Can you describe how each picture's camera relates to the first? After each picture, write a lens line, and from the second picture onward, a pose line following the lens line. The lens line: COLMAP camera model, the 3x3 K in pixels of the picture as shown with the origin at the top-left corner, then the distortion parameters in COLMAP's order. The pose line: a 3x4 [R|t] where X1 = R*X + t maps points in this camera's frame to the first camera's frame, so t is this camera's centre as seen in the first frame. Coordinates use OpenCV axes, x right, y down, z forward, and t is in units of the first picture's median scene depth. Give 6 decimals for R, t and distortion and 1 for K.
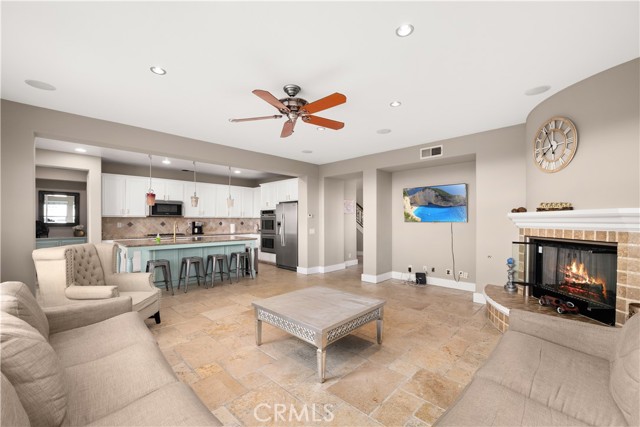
lens RADIAL K [[261.9, 0, 318.4], [0, 261.9, 210.5], [0, 0, 1]] dist [-0.007906, 0.000337]
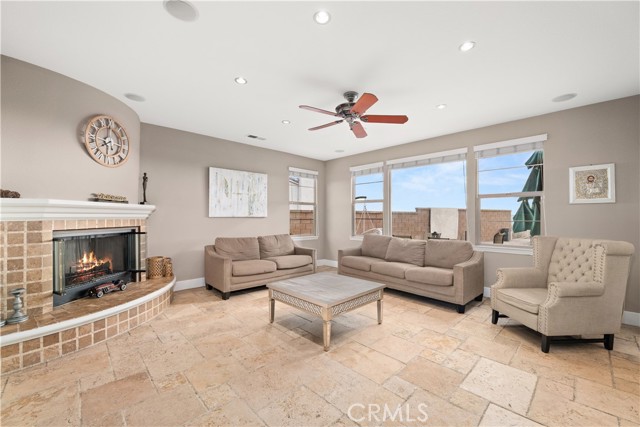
lens RADIAL K [[259.6, 0, 320.0], [0, 259.6, 213.5], [0, 0, 1]] dist [-0.007903, -0.000194]
pose [[-0.999690, -0.002480, 0.024784, 0.000756], [-0.003646, 0.998883, -0.047106, 0.038845], [-0.024640, -0.047182, -0.998582, 0.846836]]
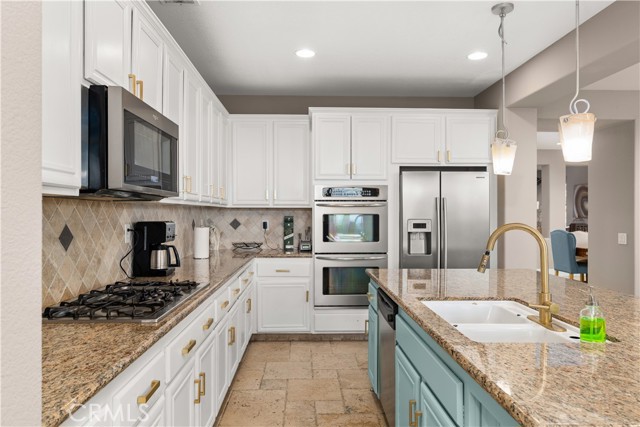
lens RADIAL K [[440.2, 0, 320.0], [0, 440.2, 213.5], [0, 0, 1]] dist [0.003799, 0.000451]
pose [[0.680036, 0.003641, 0.733170, -0.720321], [-0.030731, 0.999250, 0.023541, 0.025545], [-0.732535, -0.038540, 0.679638, 0.712316]]
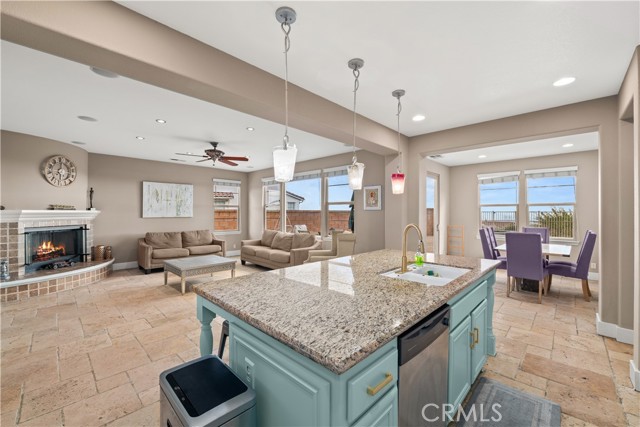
lens RADIAL K [[261.9, 0, 318.4], [0, 261.9, 210.5], [0, 0, 1]] dist [-0.007906, 0.000337]
pose [[-0.999973, -0.002346, -0.006955, -0.320236], [-0.002050, 0.999107, -0.042203, 0.030101], [0.007047, -0.042187, -0.999085, 1.126307]]
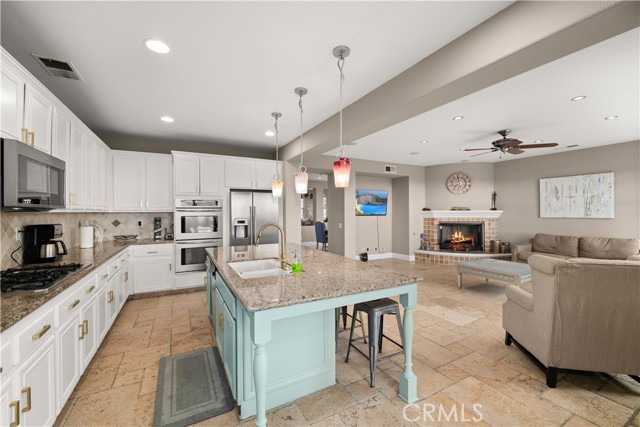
lens RADIAL K [[261.9, 0, 318.4], [0, 261.9, 210.5], [0, 0, 1]] dist [-0.007906, 0.000337]
pose [[0.286663, 0.006546, 0.958009, -0.753833], [-0.032107, 0.999481, 0.002778, 0.015221], [-0.957493, -0.031555, 0.286724, 0.649724]]
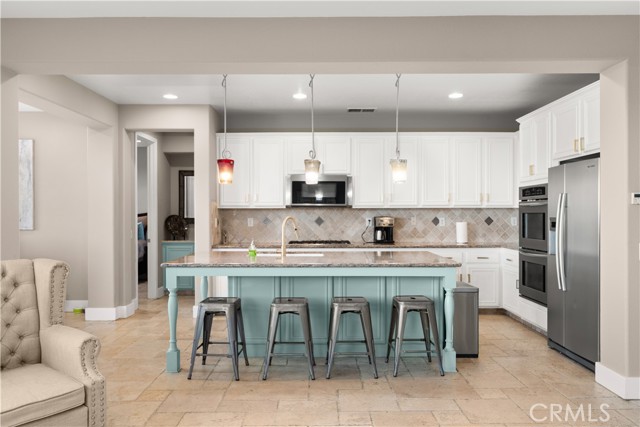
lens RADIAL K [[493.0, 0, 320.0], [0, 493.0, 213.5], [0, 0, 1]] dist [-0.003707, 0.000117]
pose [[0.705384, -0.001626, -0.708824, 0.100356], [0.029015, 0.999225, 0.026582, 0.011887], [0.708232, -0.039317, 0.704884, 0.342265]]
